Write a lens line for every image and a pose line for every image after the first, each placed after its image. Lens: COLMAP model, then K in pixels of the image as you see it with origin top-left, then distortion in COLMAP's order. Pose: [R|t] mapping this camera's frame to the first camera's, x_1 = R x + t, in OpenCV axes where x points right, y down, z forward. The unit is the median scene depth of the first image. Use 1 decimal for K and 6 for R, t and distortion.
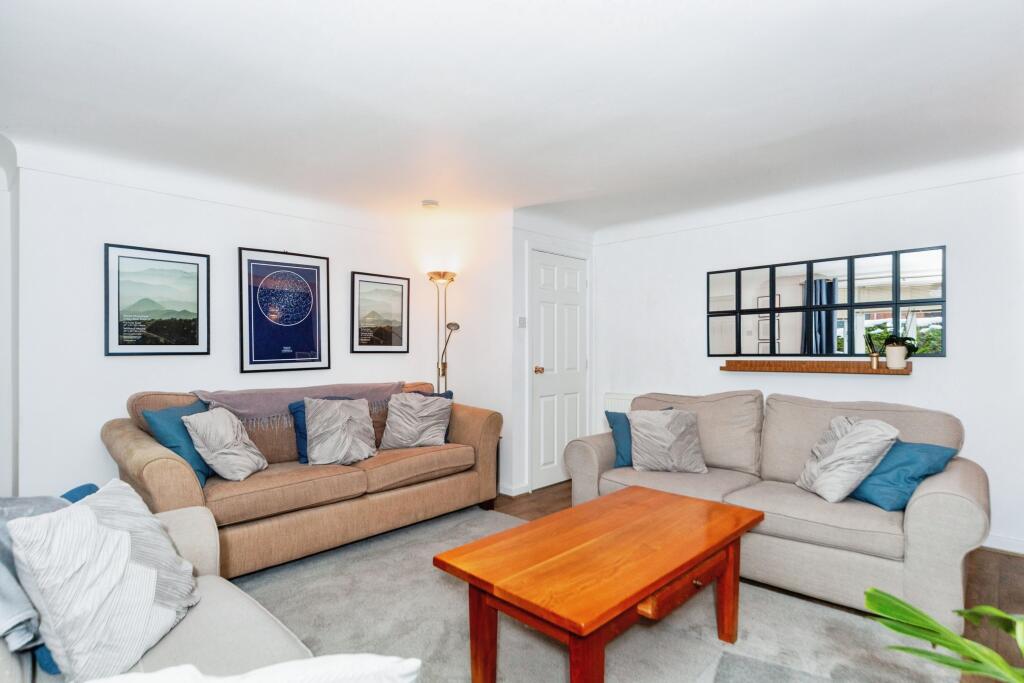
lens RADIAL K [[517.1, 0, 511.6], [0, 517.1, 353.8], [0, 0, 1]] dist [0.000231, 0.000000]
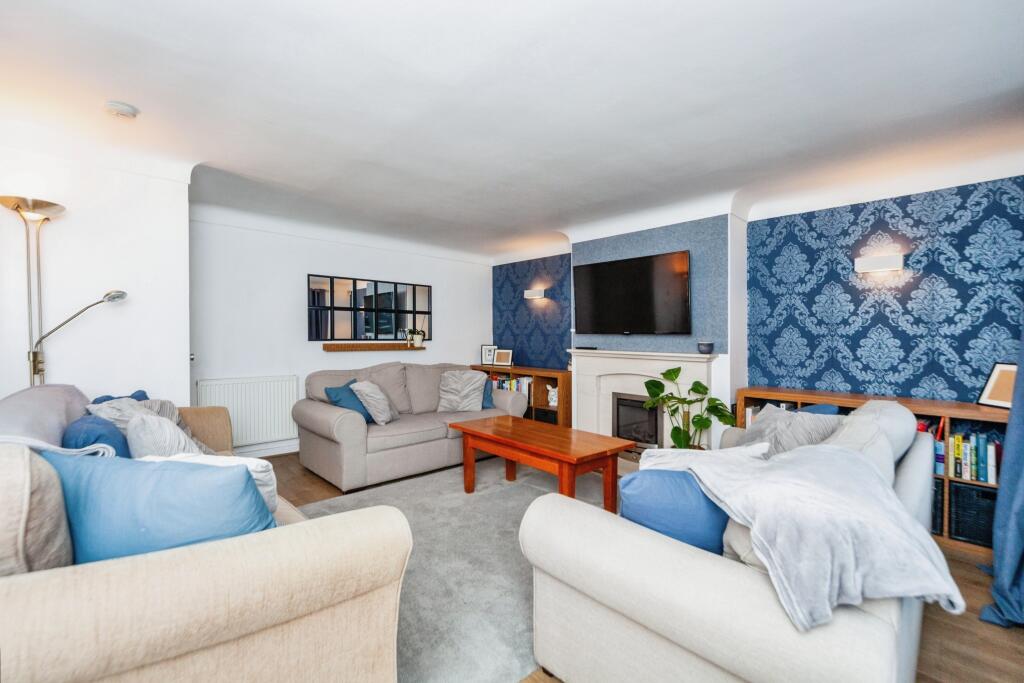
lens RADIAL K [[427.6, 0, 512.0], [0, 427.6, 341.5], [0, 0, 1]] dist [-0.073846, 0.000017]
pose [[0.012352, -0.003068, 0.999919, -0.783627], [-0.002310, 0.999993, 0.003097, 0.003565], [-0.999921, -0.002348, 0.012345, 0.617740]]
